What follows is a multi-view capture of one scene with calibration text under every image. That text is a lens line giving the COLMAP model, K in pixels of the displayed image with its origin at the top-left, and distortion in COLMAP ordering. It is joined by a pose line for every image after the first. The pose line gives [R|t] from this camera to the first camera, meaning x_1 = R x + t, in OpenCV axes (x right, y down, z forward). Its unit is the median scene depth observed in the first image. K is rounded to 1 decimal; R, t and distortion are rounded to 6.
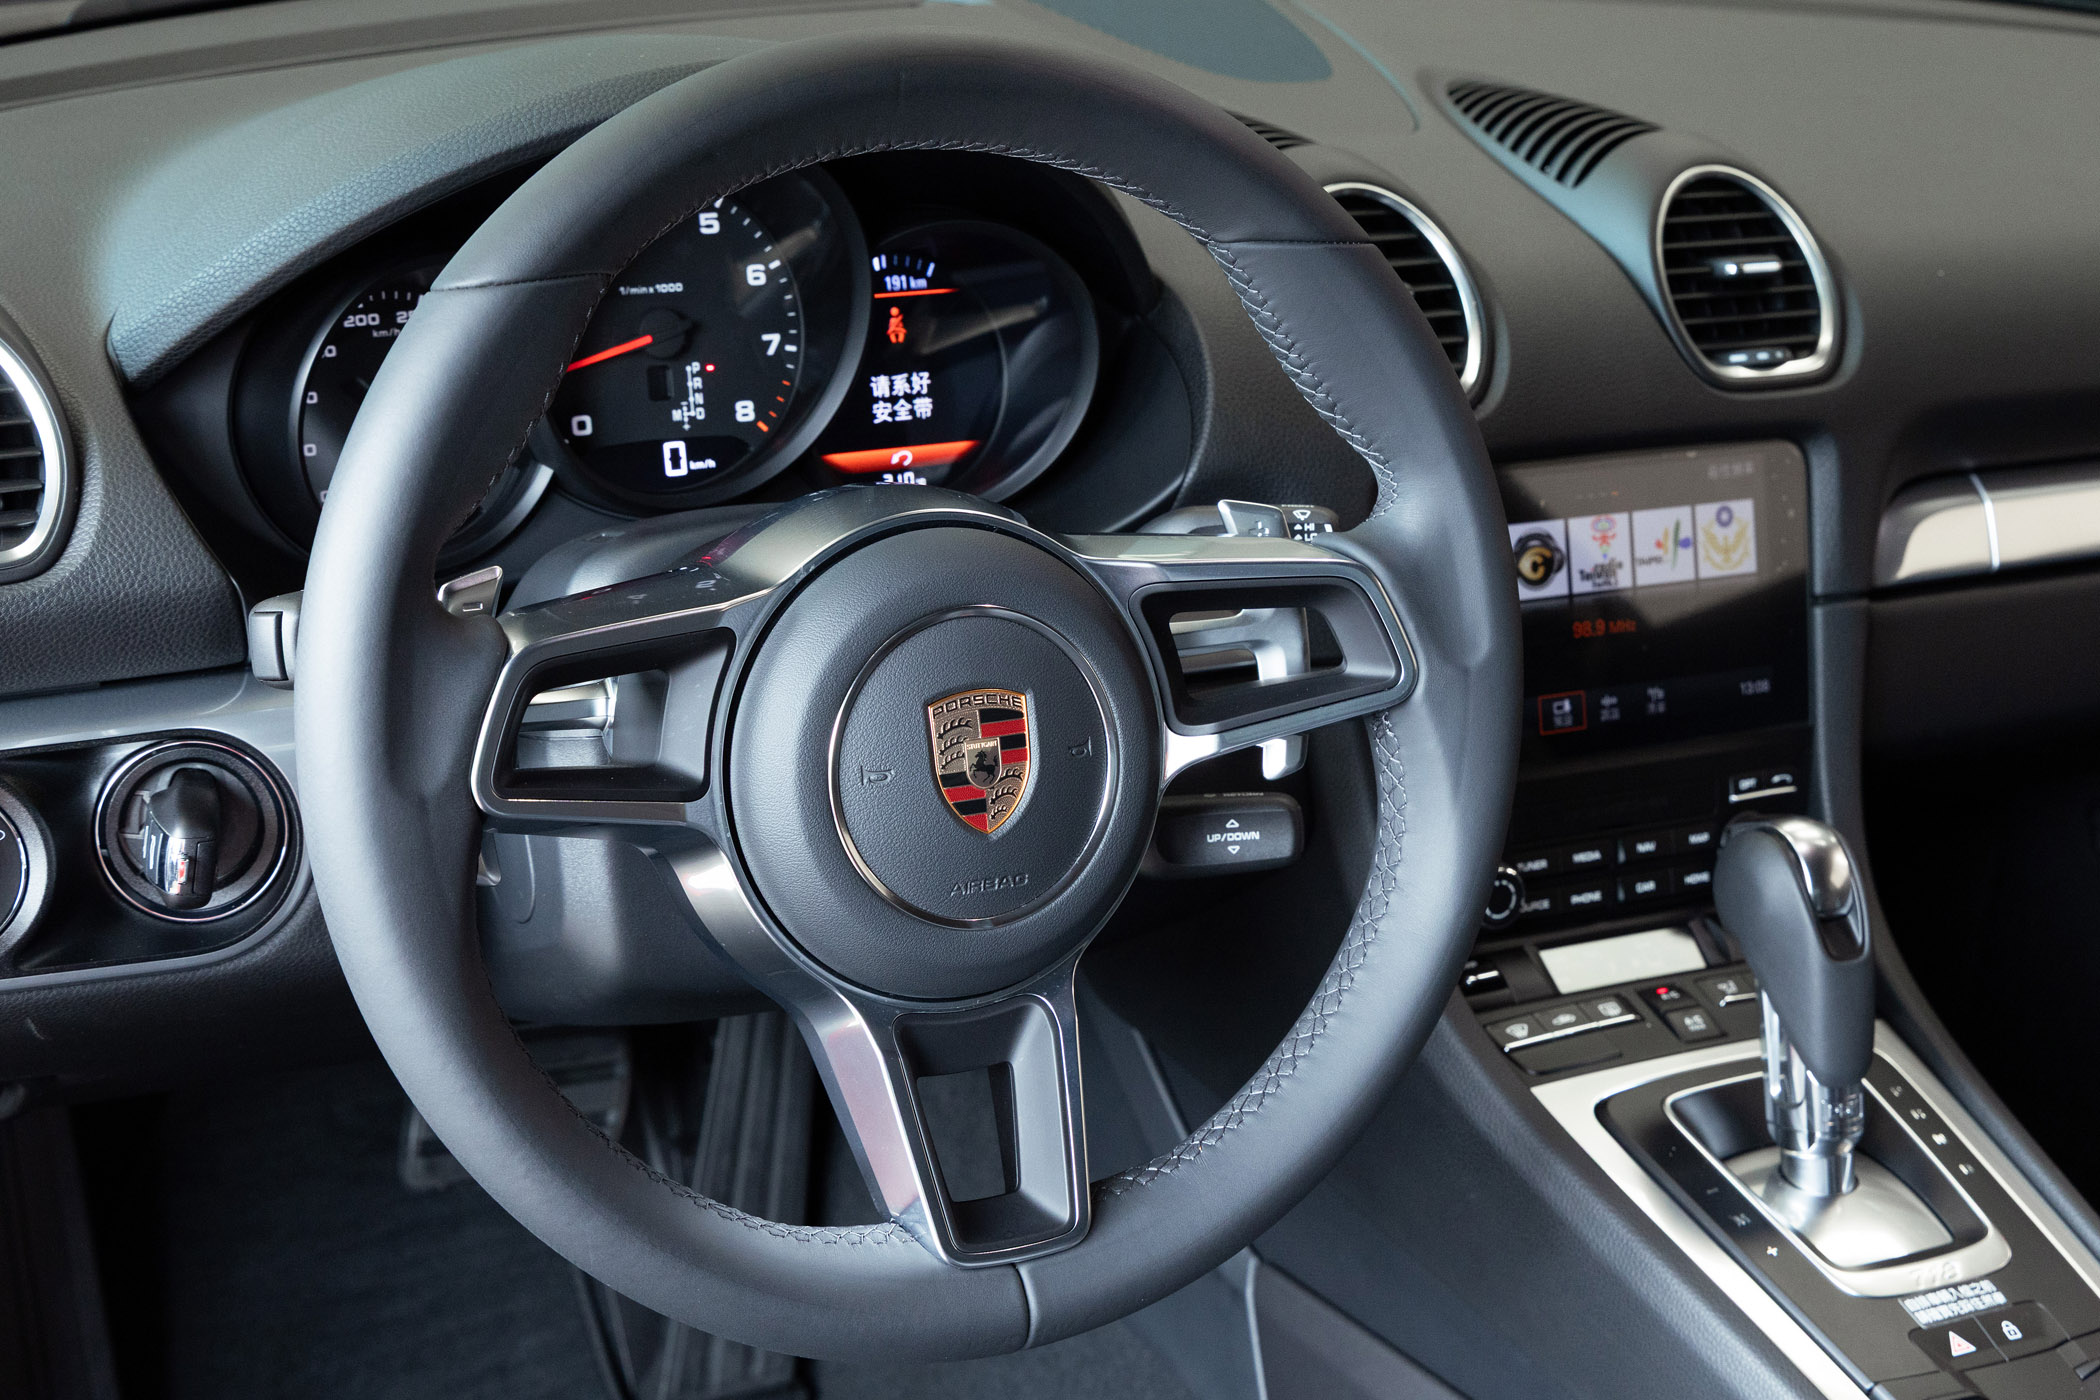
lens RADIAL K [[3210.3, 0, 1050.1], [0, 3210.3, 701.3], [0, 0, 1]] dist [0.015887, 0.000000]
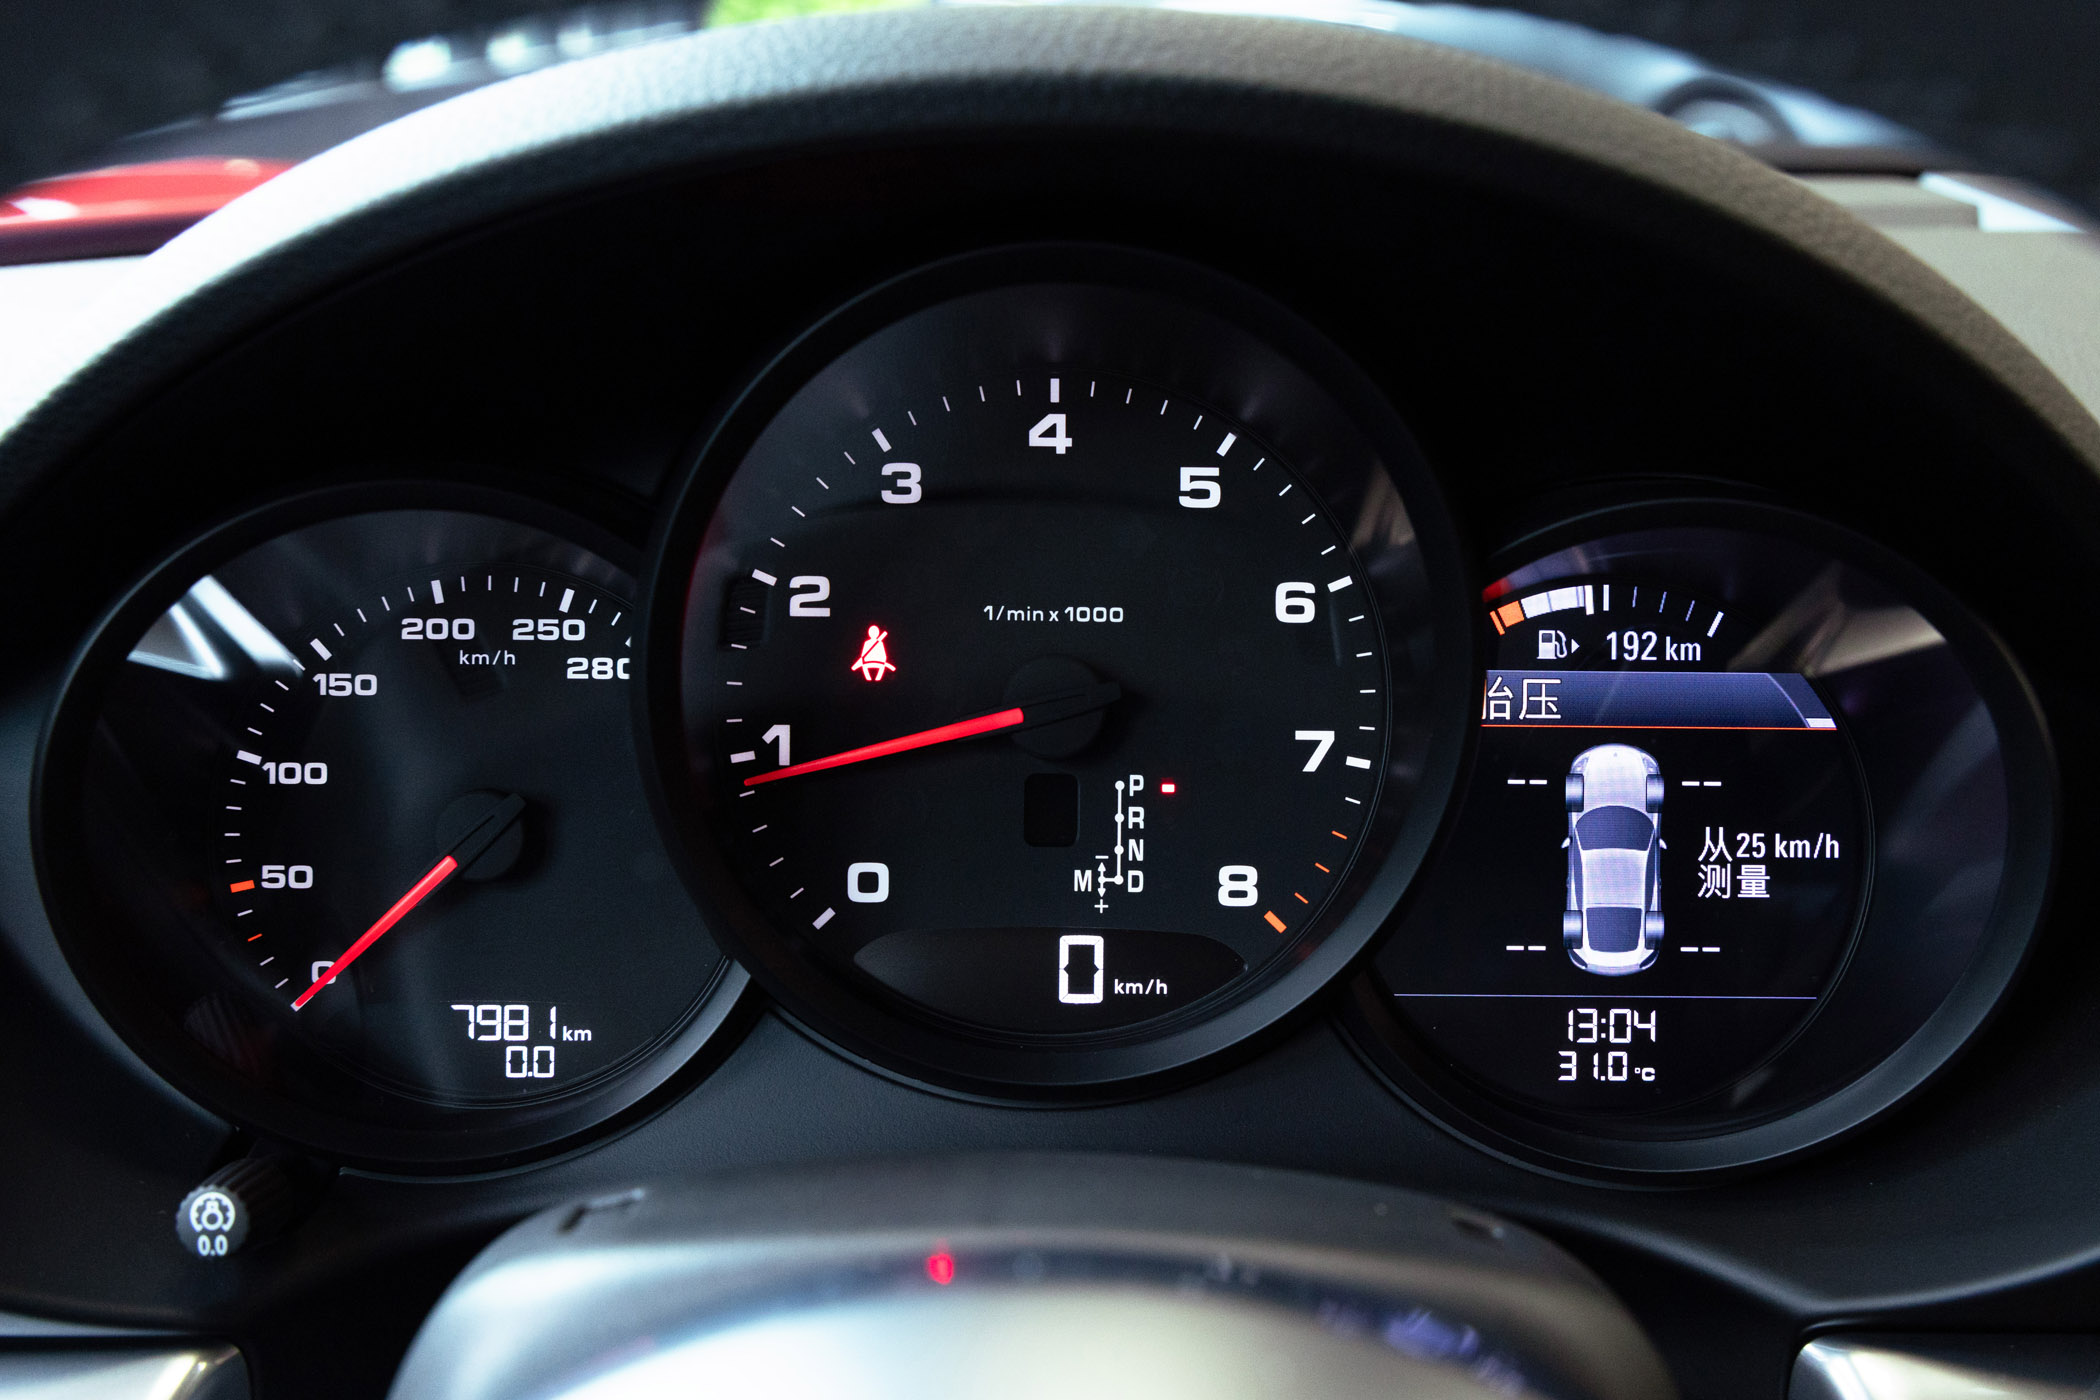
lens RADIAL K [[2363.7, 0, 1048.0], [0, 2363.7, 698.7], [0, 0, 1]] dist [0.000411, 0.000000]
pose [[0.897533, 0.082501, -0.433160, 0.027912], [-0.131863, 0.987606, -0.085126, -0.084897], [0.420768, 0.133522, 0.897288, 0.678964]]
